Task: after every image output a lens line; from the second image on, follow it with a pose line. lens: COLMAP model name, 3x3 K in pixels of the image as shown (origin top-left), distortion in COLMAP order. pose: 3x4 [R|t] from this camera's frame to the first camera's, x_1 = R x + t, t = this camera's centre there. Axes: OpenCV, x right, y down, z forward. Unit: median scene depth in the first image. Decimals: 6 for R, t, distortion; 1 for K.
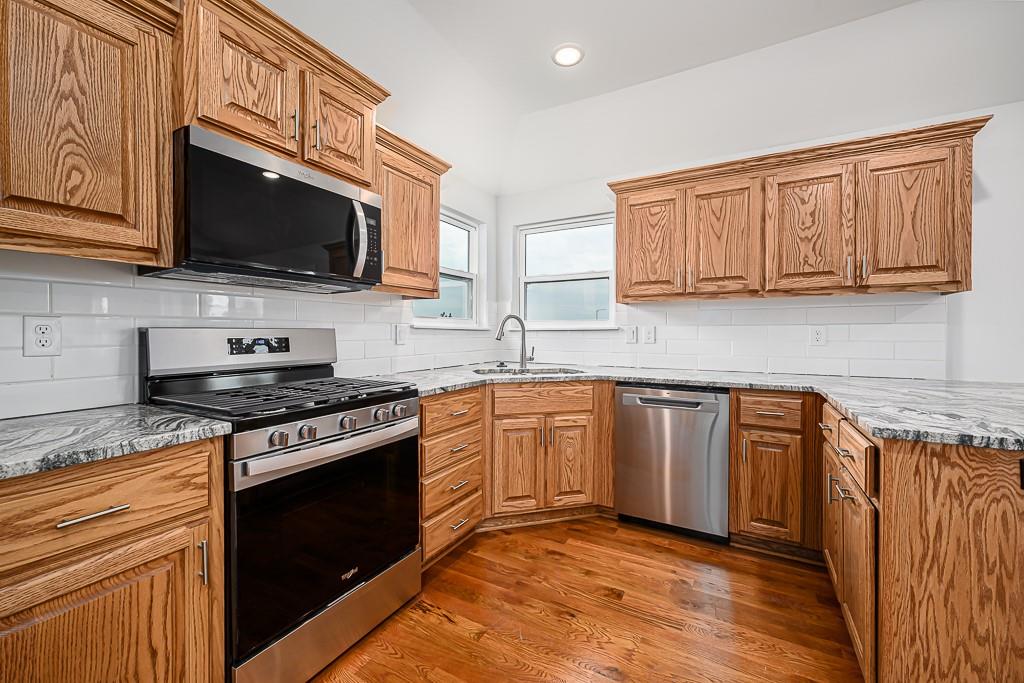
lens RADIAL K [[411.8, 0, 515.0], [0, 411.8, 335.8], [0, 0, 1]] dist [0.002704, -0.000844]
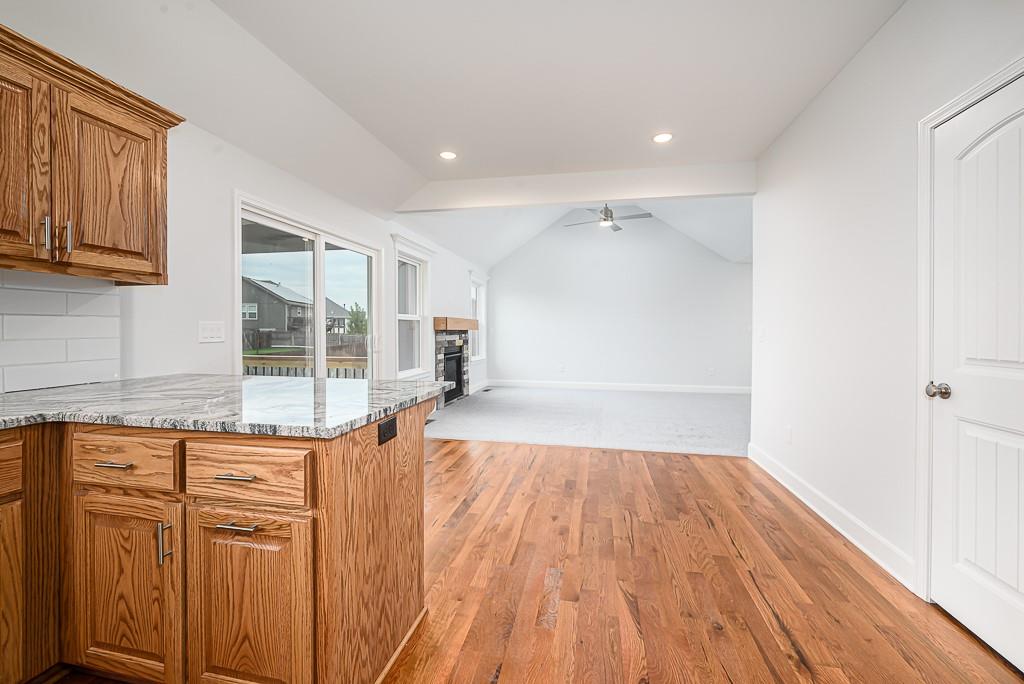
lens RADIAL K [[411.8, 0, 510.2], [0, 411.8, 331.3], [0, 0, 1]] dist [0.002704, -0.000844]
pose [[-0.298646, -0.007819, 0.954332, -0.084224], [0.004845, 0.999941, 0.009709, -0.004481], [-0.954352, 0.007523, -0.298591, 0.504334]]
